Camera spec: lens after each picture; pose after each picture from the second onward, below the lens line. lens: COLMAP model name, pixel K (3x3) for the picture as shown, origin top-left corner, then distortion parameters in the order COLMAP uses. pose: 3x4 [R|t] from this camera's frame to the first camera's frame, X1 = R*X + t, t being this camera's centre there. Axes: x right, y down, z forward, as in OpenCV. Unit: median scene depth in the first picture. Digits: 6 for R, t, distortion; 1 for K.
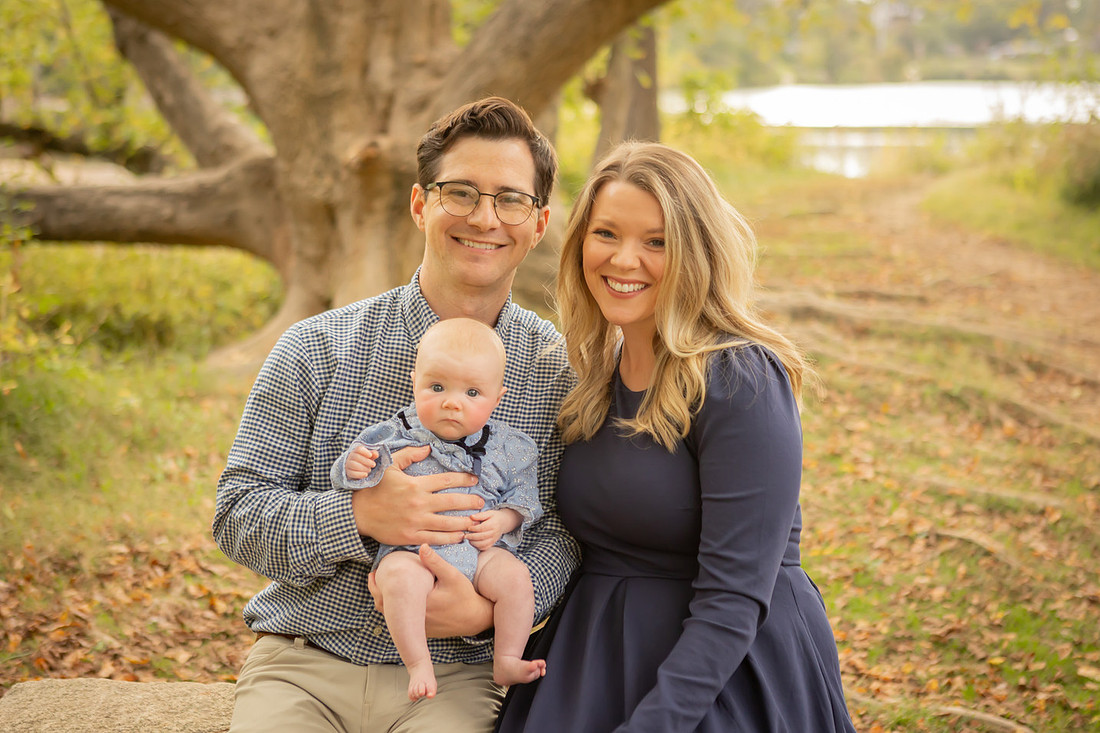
lens RADIAL K [[1923.2, 0, 550.0], [0, 1923.2, 366.5], [0, 0, 1]] dist [0.042381, 0.092602]
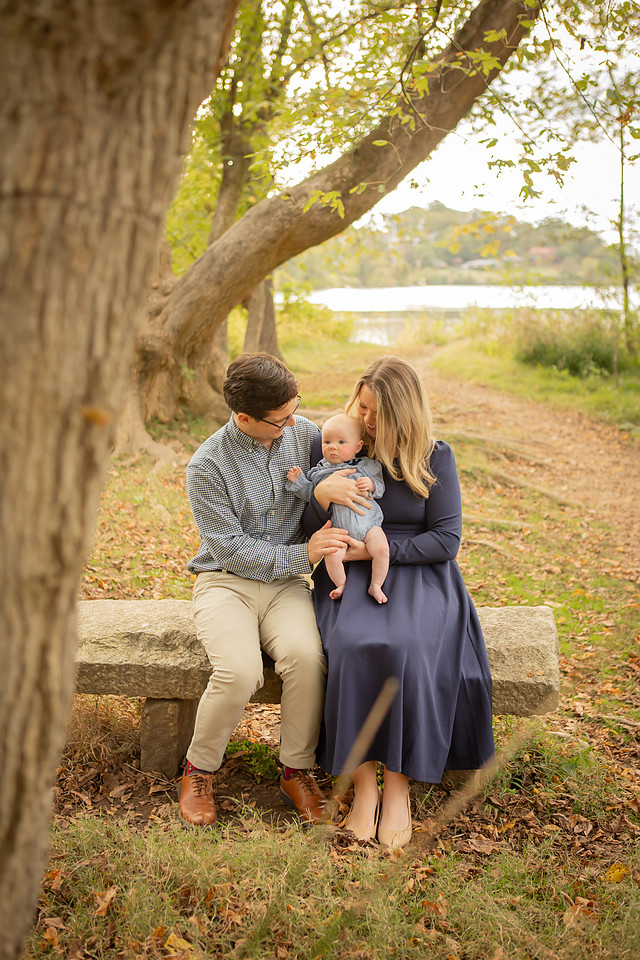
lens RADIAL K [[1250.1, 0, 320.0], [0, 1250.1, 480.0], [0, 0, 1]] dist [-0.013742, 0.021568]
pose [[0.993982, -0.023301, 0.107036, -0.058492], [0.022374, 0.999701, 0.009856, 0.008179], [-0.107233, -0.007401, 0.994206, -0.163270]]
